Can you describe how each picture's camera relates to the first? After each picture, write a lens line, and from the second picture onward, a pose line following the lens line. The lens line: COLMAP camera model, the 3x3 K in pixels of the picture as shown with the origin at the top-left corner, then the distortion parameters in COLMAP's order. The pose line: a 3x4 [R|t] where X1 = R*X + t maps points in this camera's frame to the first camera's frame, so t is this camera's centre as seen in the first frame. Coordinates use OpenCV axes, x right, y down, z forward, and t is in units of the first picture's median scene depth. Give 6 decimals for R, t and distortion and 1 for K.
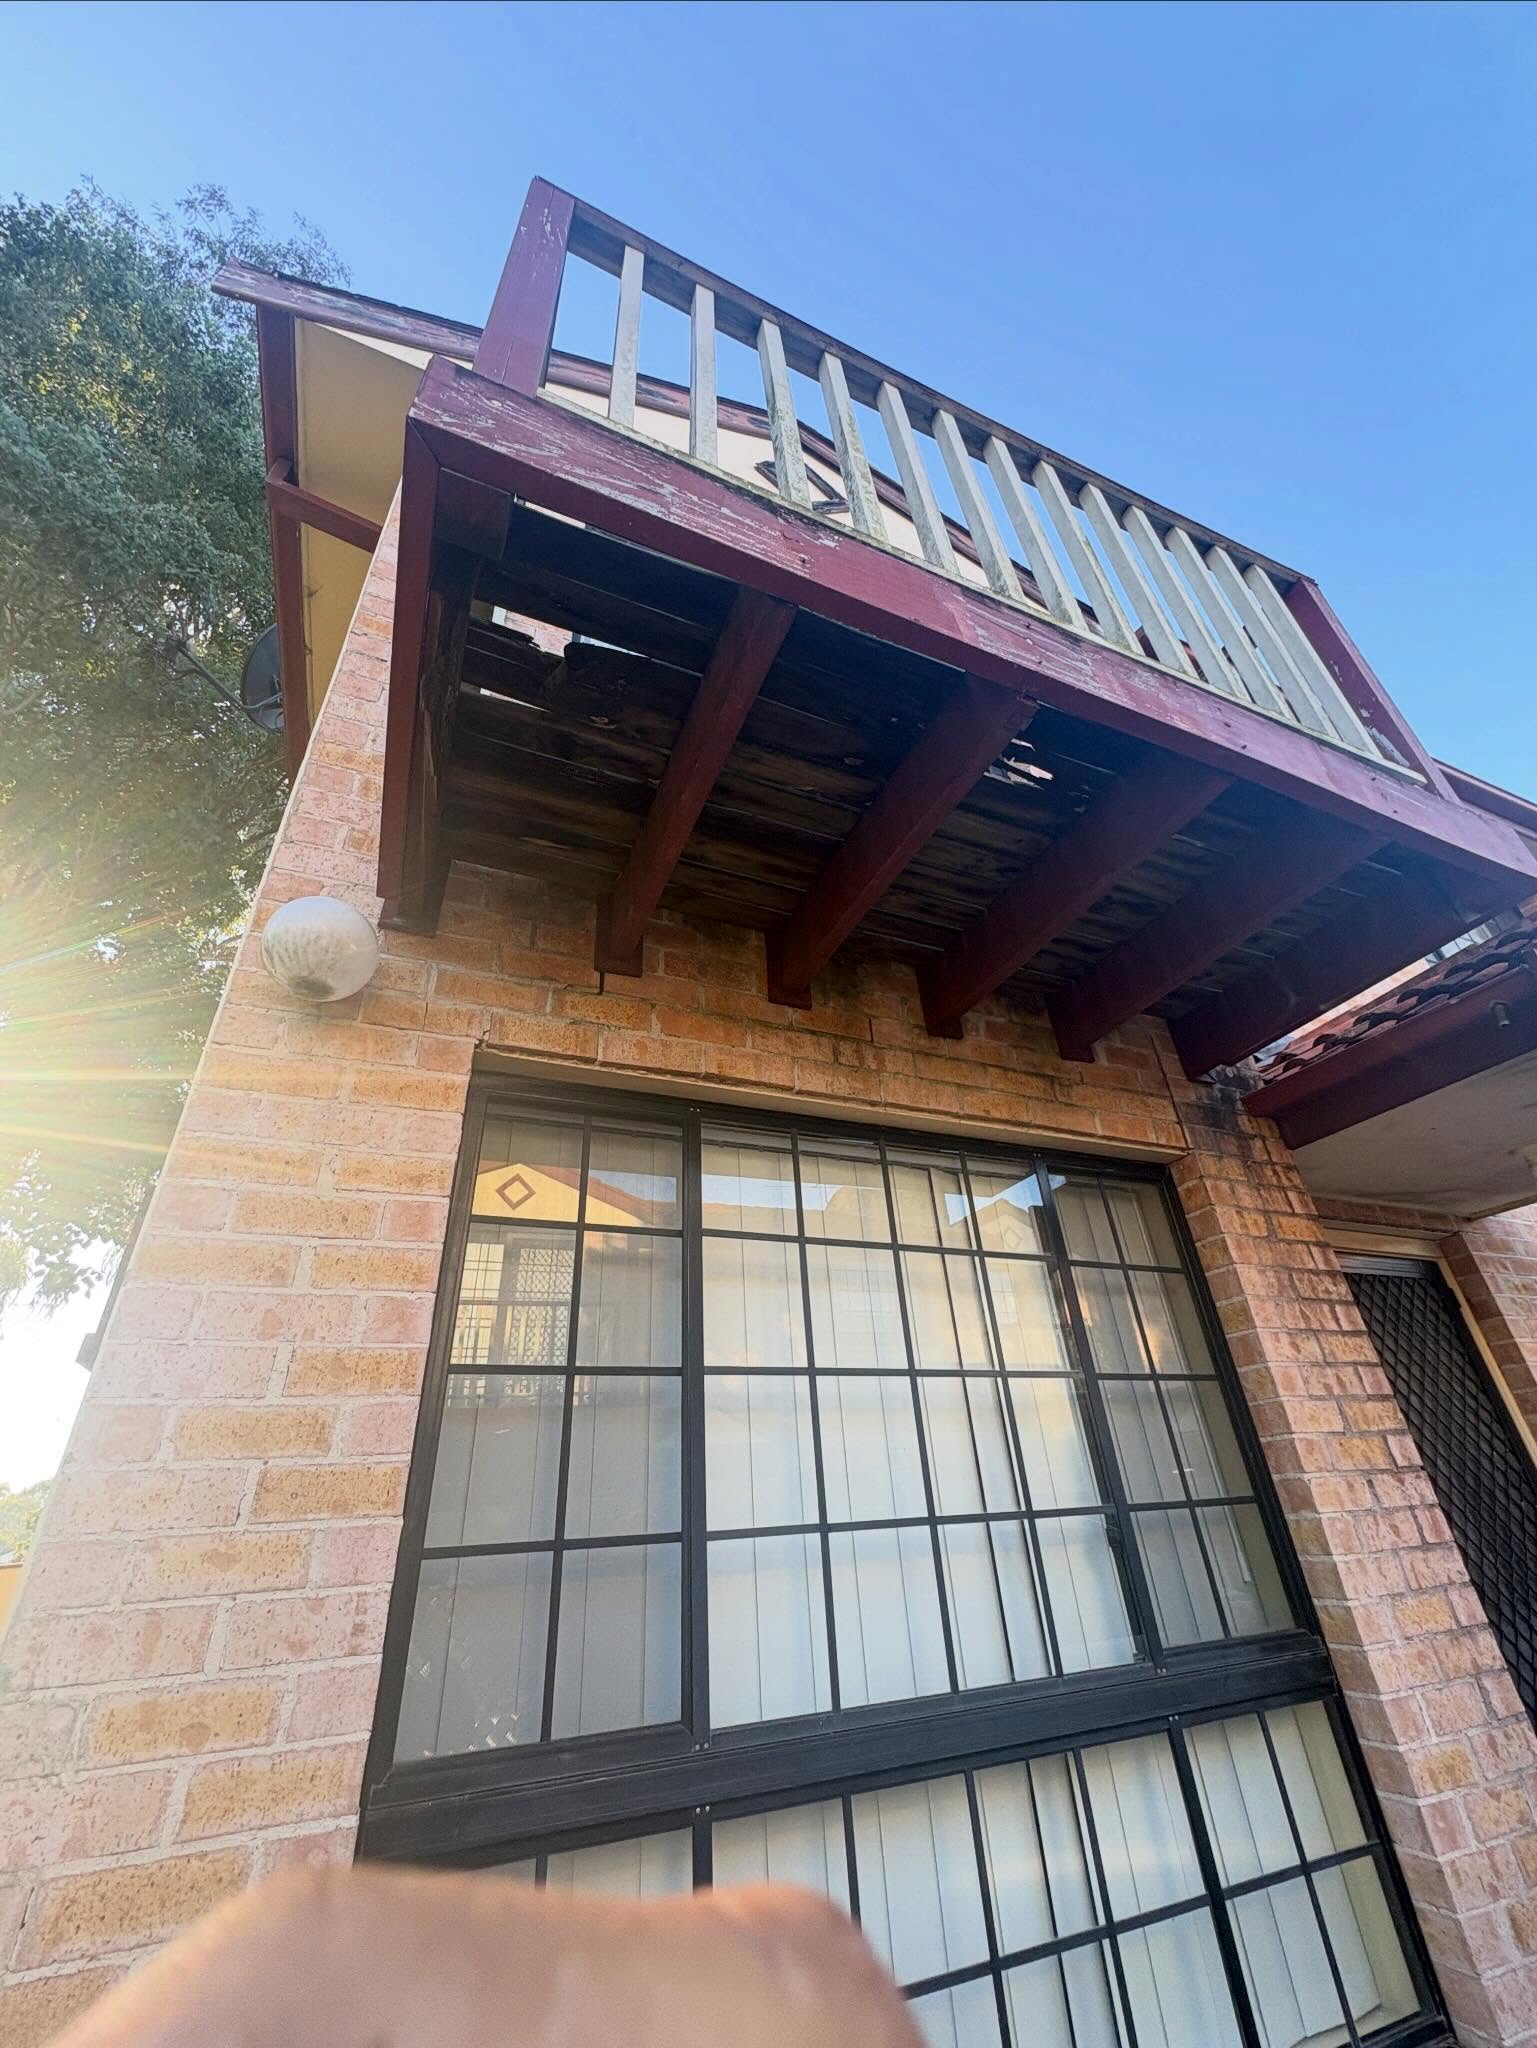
lens RADIAL K [[818.0, 0, 779.6], [0, 818.0, 1011.4], [0, 0, 1]] dist [-0.015367, 0.000314]
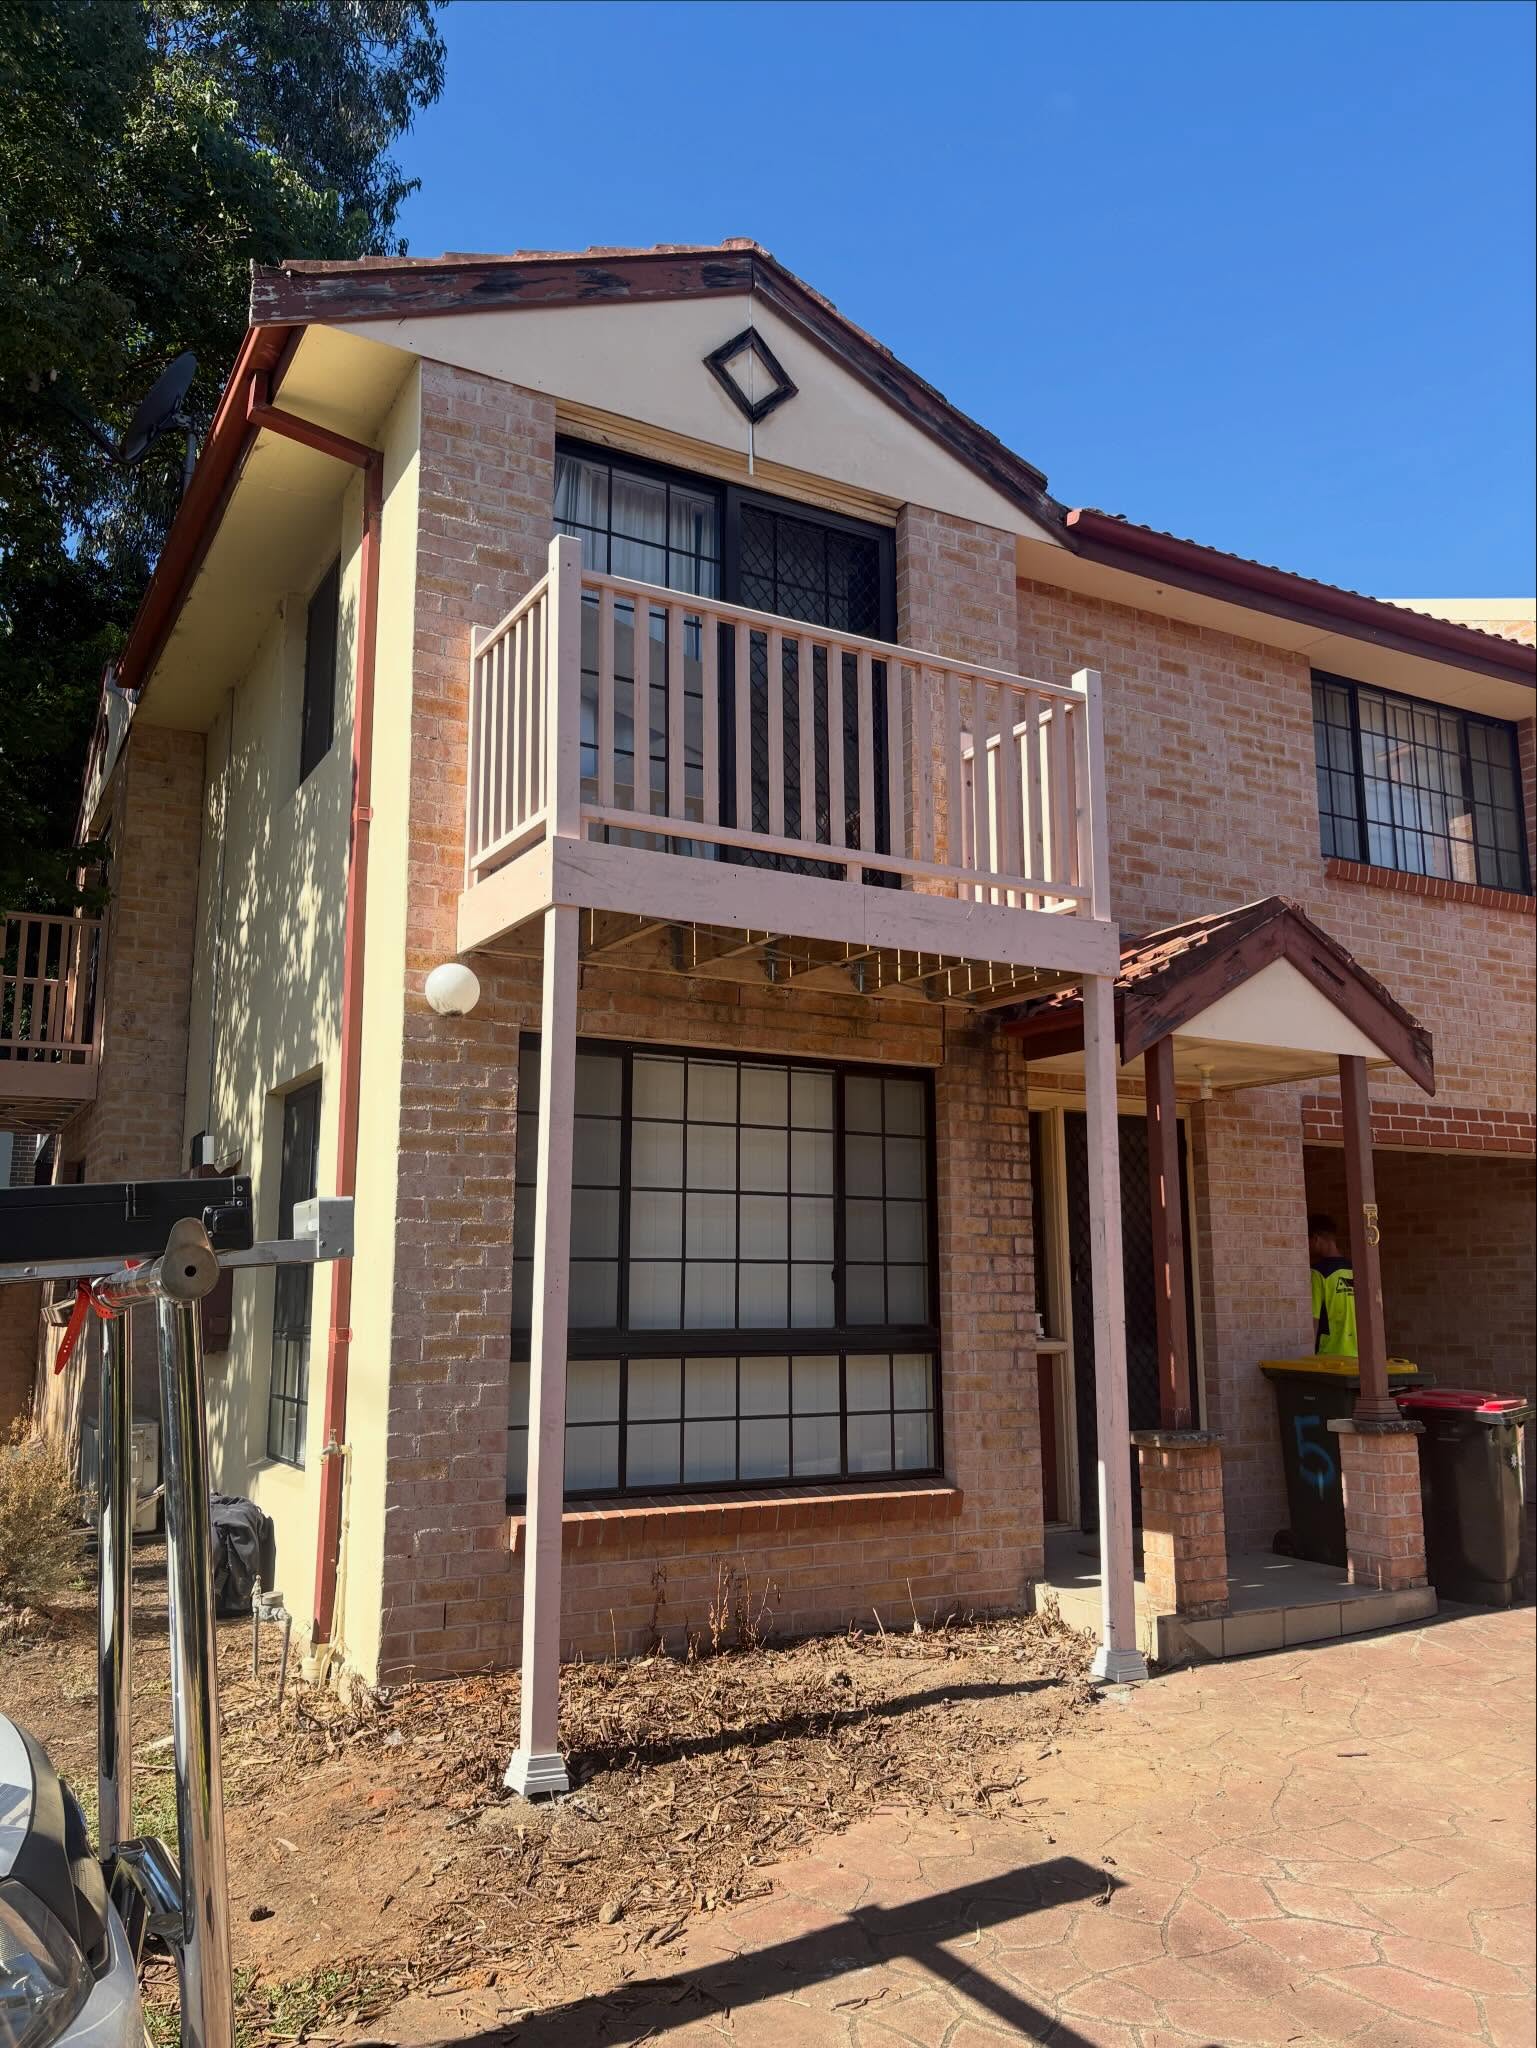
lens RADIAL K [[1551.5, 0, 767.2], [0, 1551.5, 1025.2], [0, 0, 1]] dist [0.002057, -0.000115]
pose [[0.993742, 0.075750, 0.082086, -0.082916], [-0.101965, 0.915232, 0.389812, -1.159388], [-0.045600, -0.395743, 0.917229, -1.887657]]
